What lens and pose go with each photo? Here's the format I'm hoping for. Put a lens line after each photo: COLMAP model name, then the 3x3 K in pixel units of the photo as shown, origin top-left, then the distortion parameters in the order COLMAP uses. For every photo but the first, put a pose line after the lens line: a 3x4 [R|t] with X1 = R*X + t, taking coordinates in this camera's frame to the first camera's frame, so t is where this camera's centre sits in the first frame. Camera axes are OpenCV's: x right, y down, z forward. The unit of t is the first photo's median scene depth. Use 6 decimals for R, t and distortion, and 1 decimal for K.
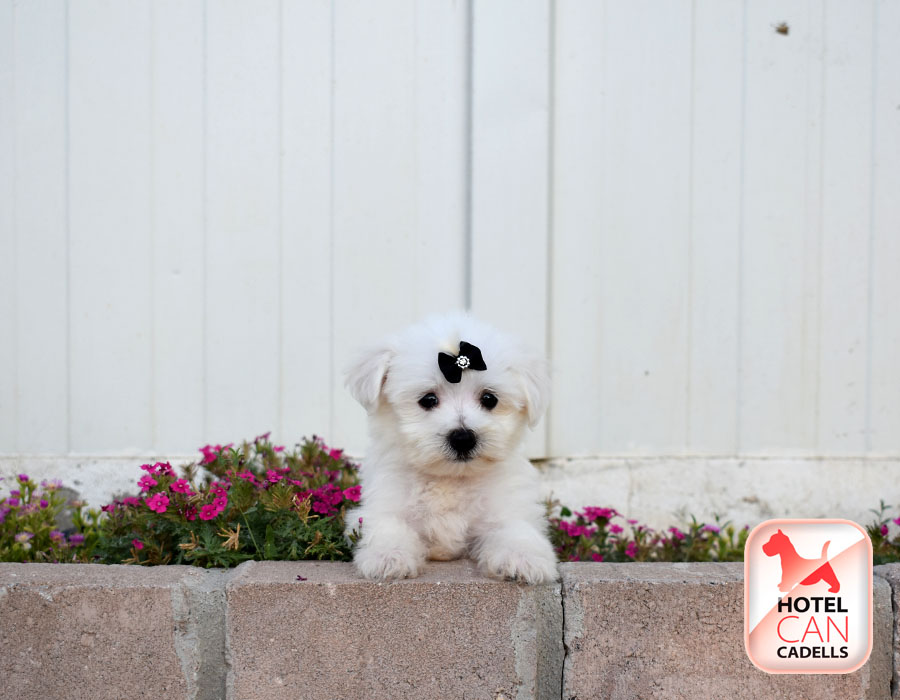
lens RADIAL K [[1579.3, 0, 449.9], [0, 1579.3, 350.3], [0, 0, 1]] dist [-0.058569, 0.000000]
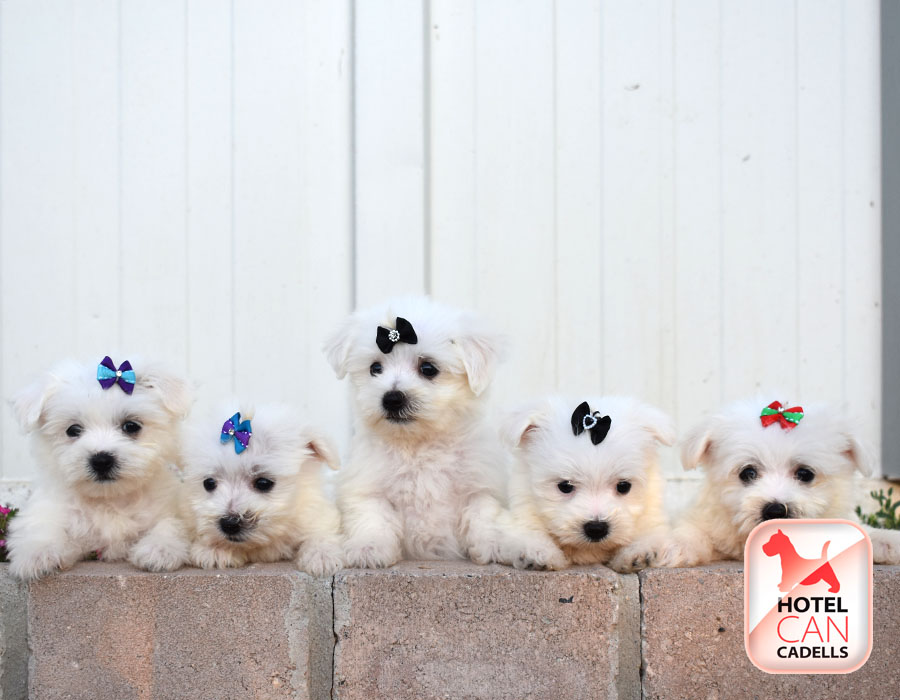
lens RADIAL K [[1405.3, 0, 450.2], [0, 1405.3, 349.9], [0, 0, 1]] dist [-0.049819, 0.000000]
pose [[0.998894, -0.010928, -0.045733, 0.199658], [0.008798, 0.998879, -0.046506, 0.036792], [0.046190, 0.046053, 0.997871, 0.024004]]
